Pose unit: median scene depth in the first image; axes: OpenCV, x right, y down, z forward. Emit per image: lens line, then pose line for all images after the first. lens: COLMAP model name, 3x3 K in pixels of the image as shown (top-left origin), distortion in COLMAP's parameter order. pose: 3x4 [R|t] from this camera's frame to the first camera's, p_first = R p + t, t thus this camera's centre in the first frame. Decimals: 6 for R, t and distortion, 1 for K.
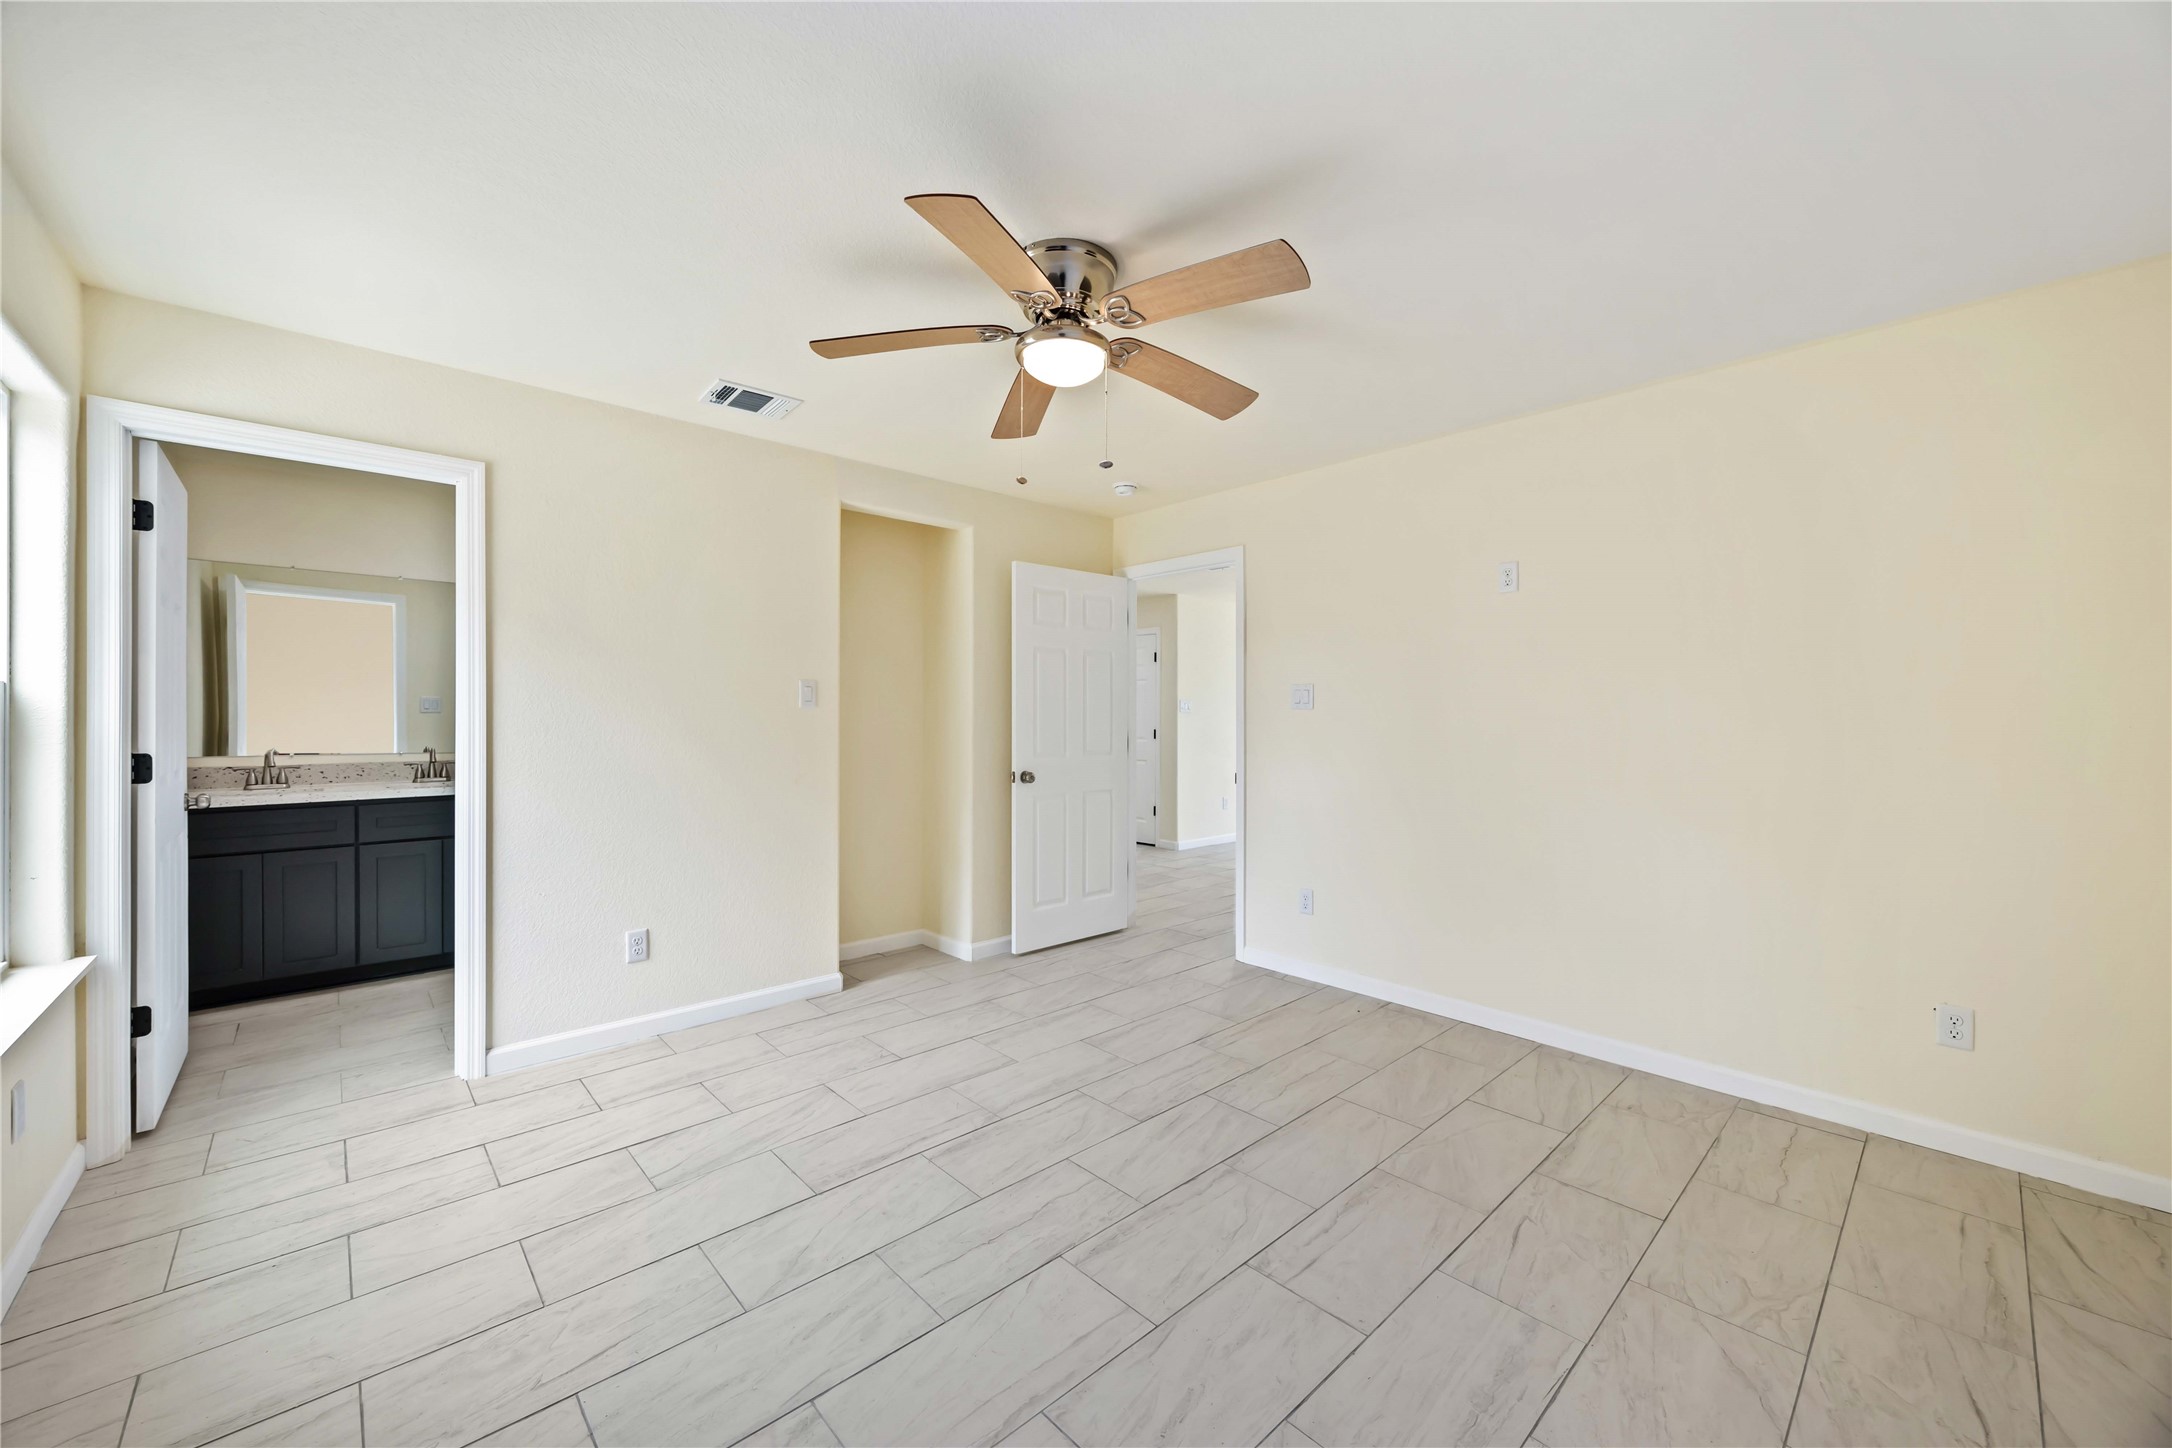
lens RADIAL K [[828.9, 0, 1086.0], [0, 828.9, 722.8], [0, 0, 1]] dist [-0.000377, 0.000005]
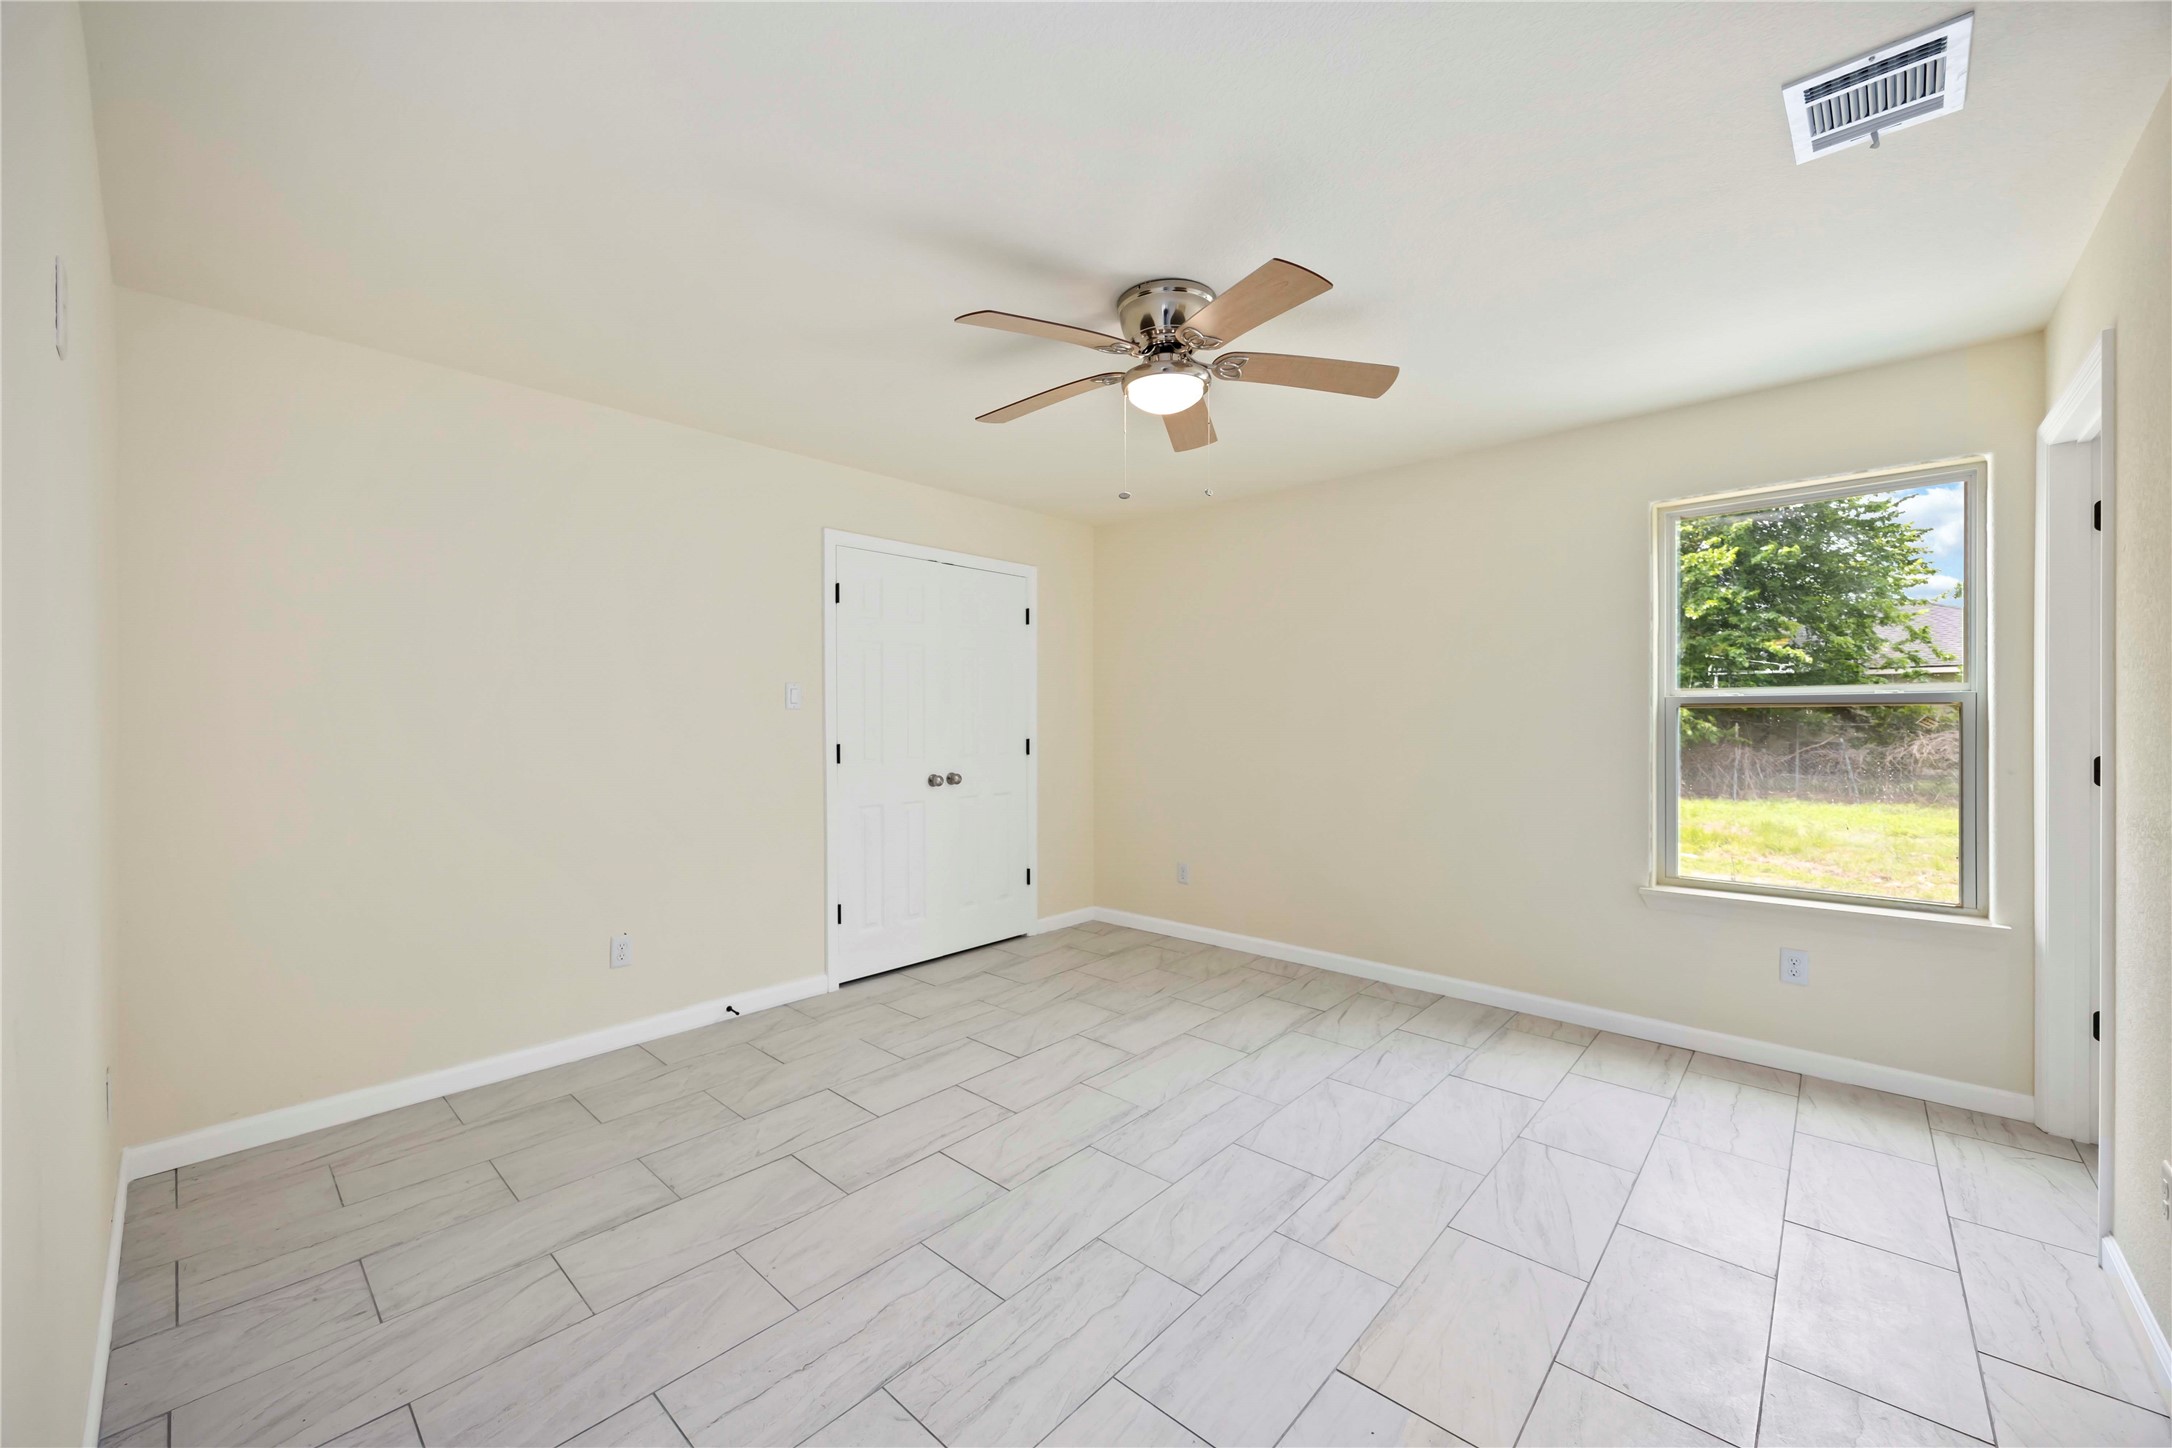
lens RADIAL K [[828.9, 0, 1087.8], [0, 828.9, 721.9], [0, 0, 1]] dist [-0.000377, 0.000005]
pose [[-0.996327, -0.000670, -0.085631, 0.159181], [-0.001112, 0.999986, 0.005123, -0.007126], [0.085627, 0.005199, -0.996314, 1.972168]]
